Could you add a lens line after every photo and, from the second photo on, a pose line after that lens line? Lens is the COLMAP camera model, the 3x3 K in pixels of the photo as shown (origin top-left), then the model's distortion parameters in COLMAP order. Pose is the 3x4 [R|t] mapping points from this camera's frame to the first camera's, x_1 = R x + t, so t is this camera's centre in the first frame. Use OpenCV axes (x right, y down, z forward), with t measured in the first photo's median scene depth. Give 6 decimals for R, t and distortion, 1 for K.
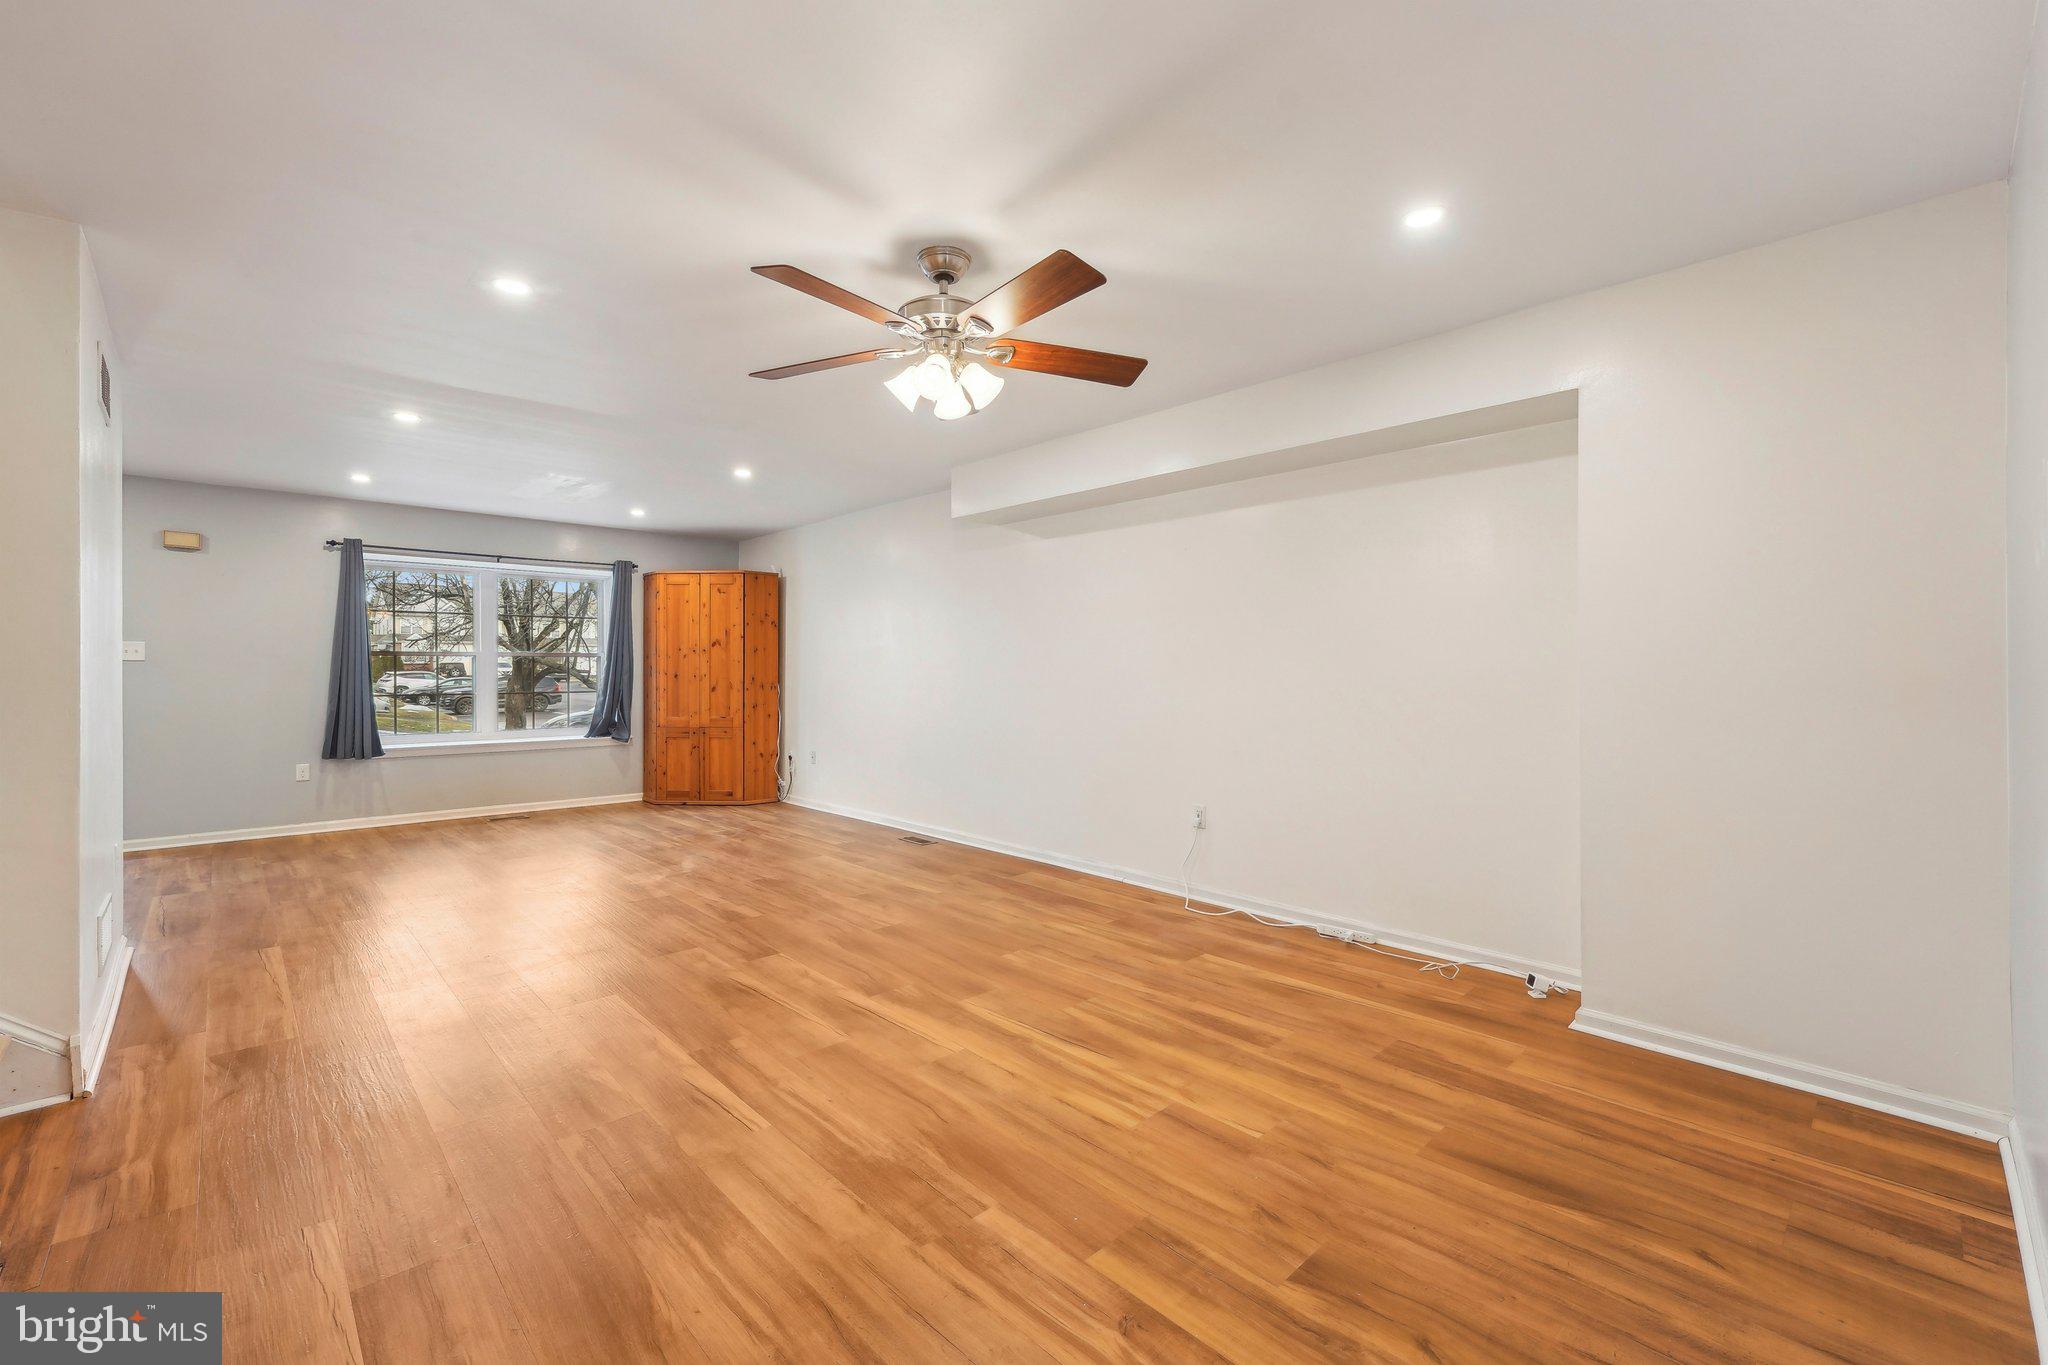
lens RADIAL K [[841.7, 0, 1014.9], [0, 841.7, 677.9], [0, 0, 1]] dist [-0.001480, -0.000115]
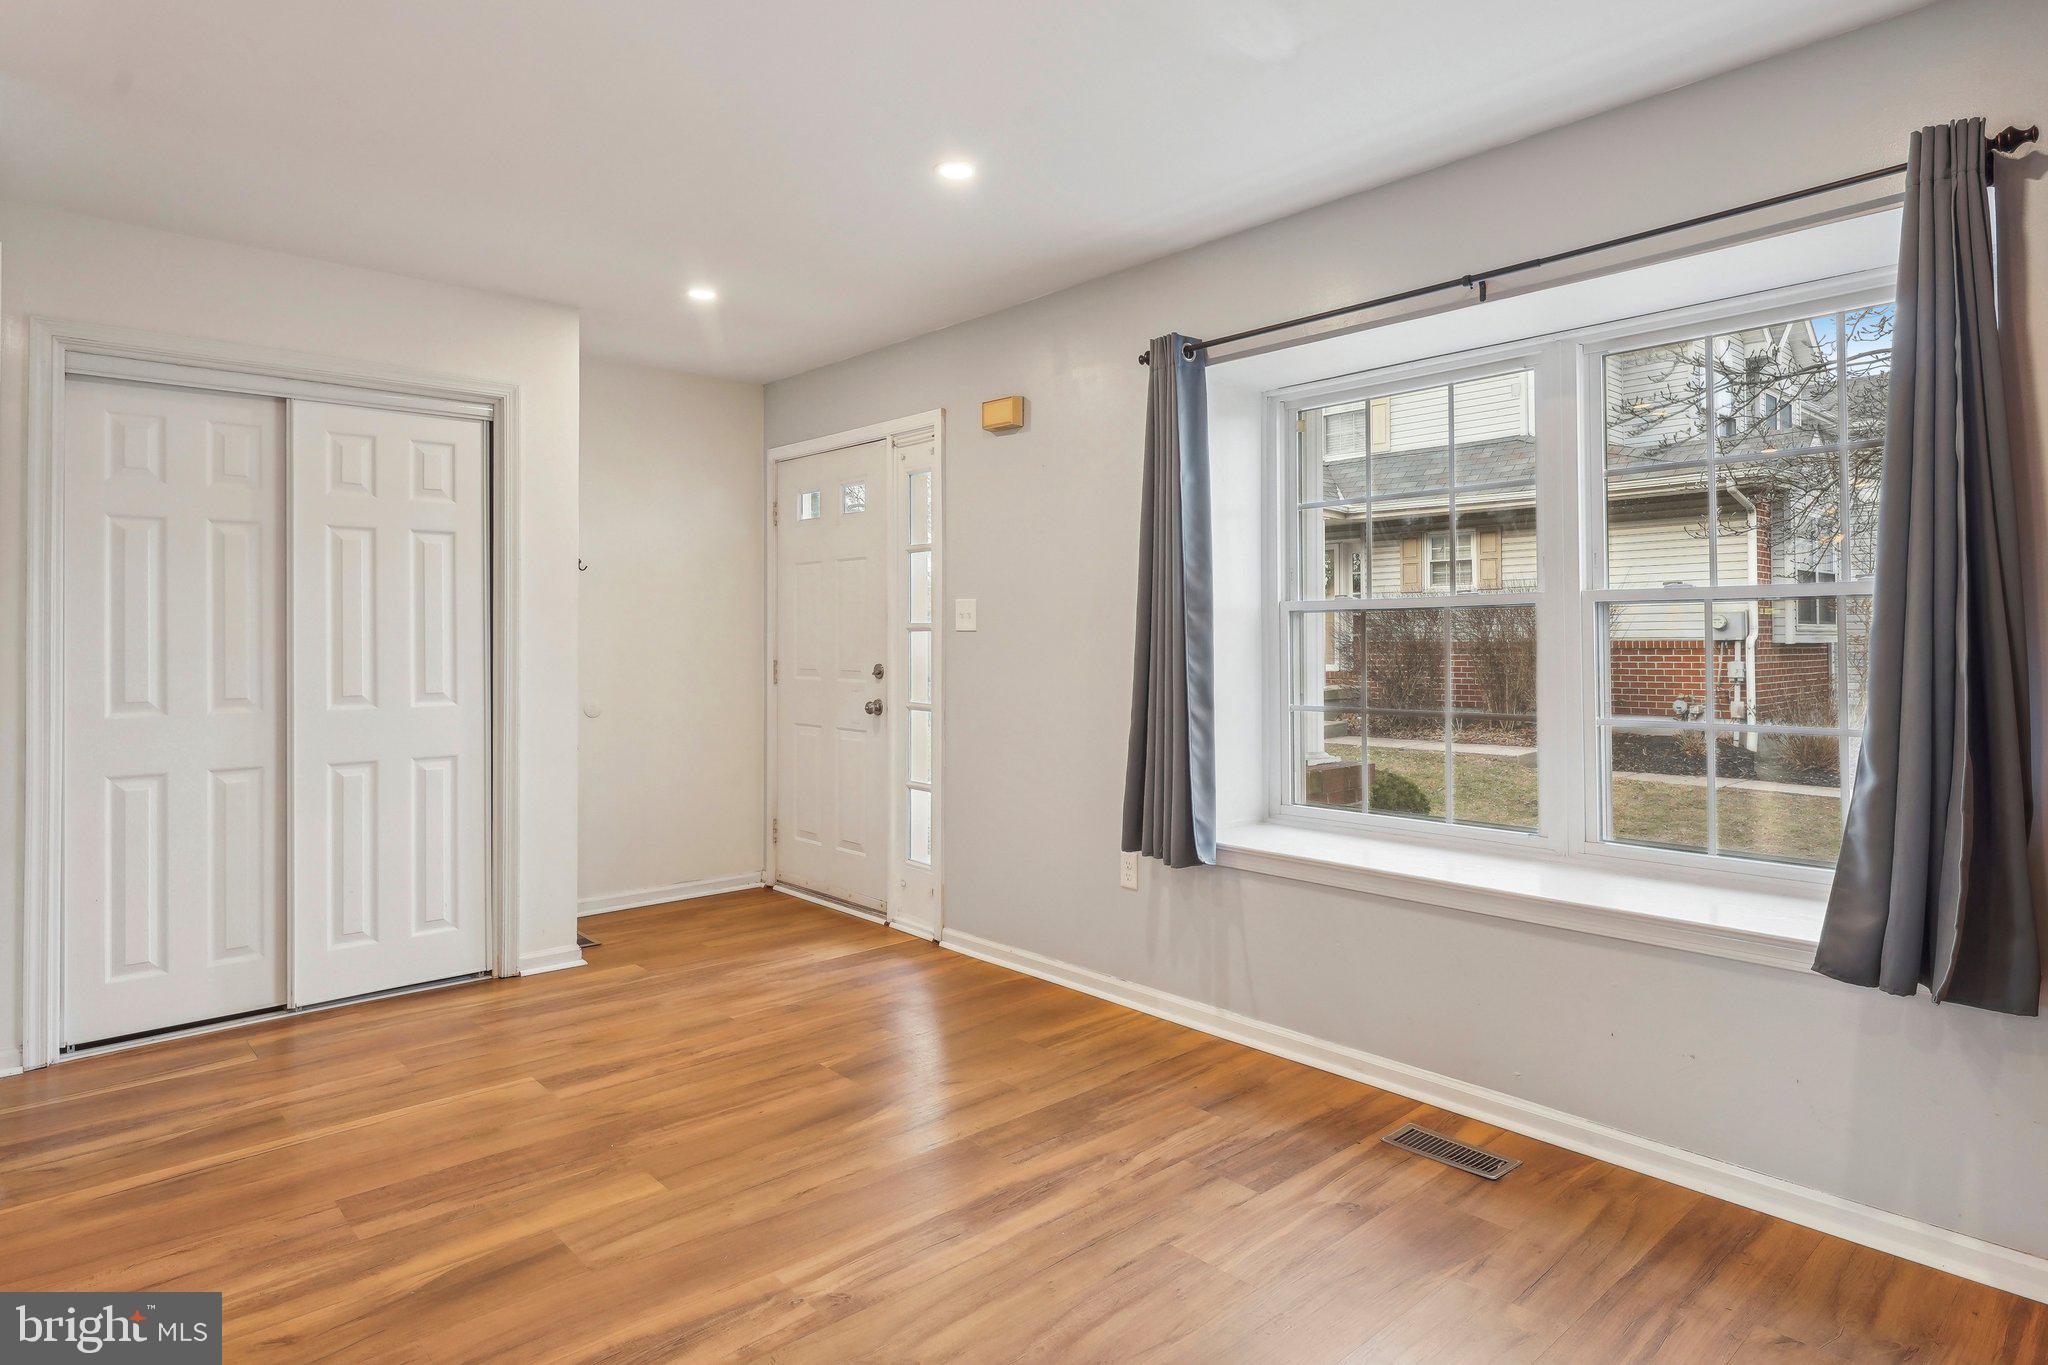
lens RADIAL K [[1140.2, 0, 1027.4], [0, 1140.2, 627.1], [0, 0, 1]] dist [-0.003276, -0.000401]
pose [[-0.024588, -0.012040, -0.999625, -0.422337], [-0.006328, 0.999909, -0.011888, -0.024622], [0.999678, 0.006034, -0.024661, 1.839300]]
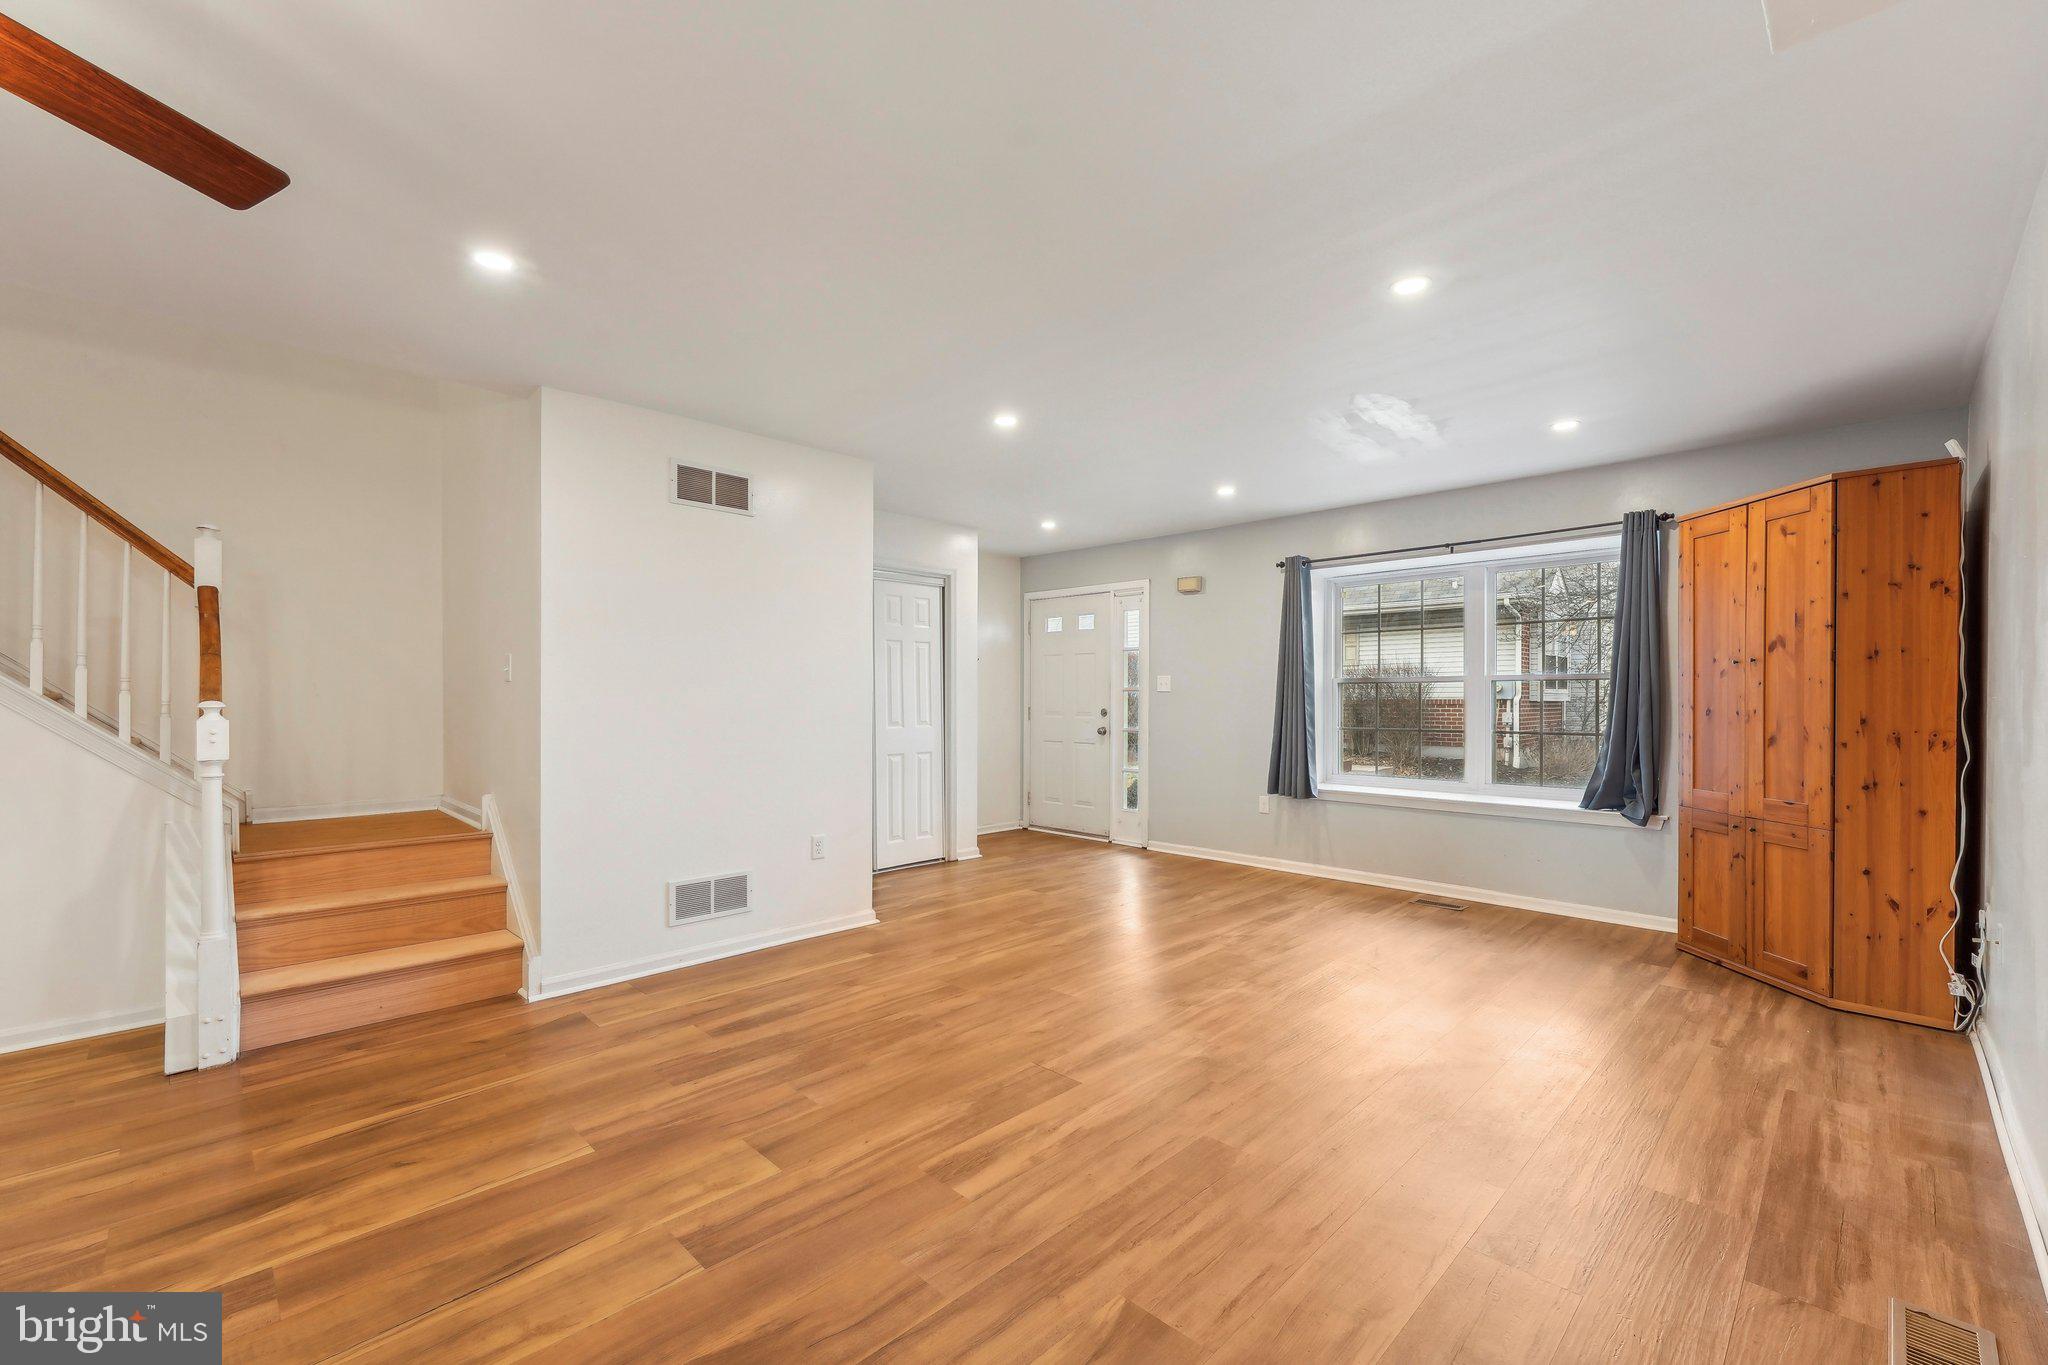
lens RADIAL K [[848.9, 0, 1018.4], [0, 848.9, 696.7], [0, 0, 1]] dist [-0.000517, -0.000298]
pose [[0.025826, -0.002294, -0.999664, 0.257067], [-0.009855, 0.999948, -0.002550, -0.014515], [0.999618, 0.009918, 0.025802, 1.317374]]
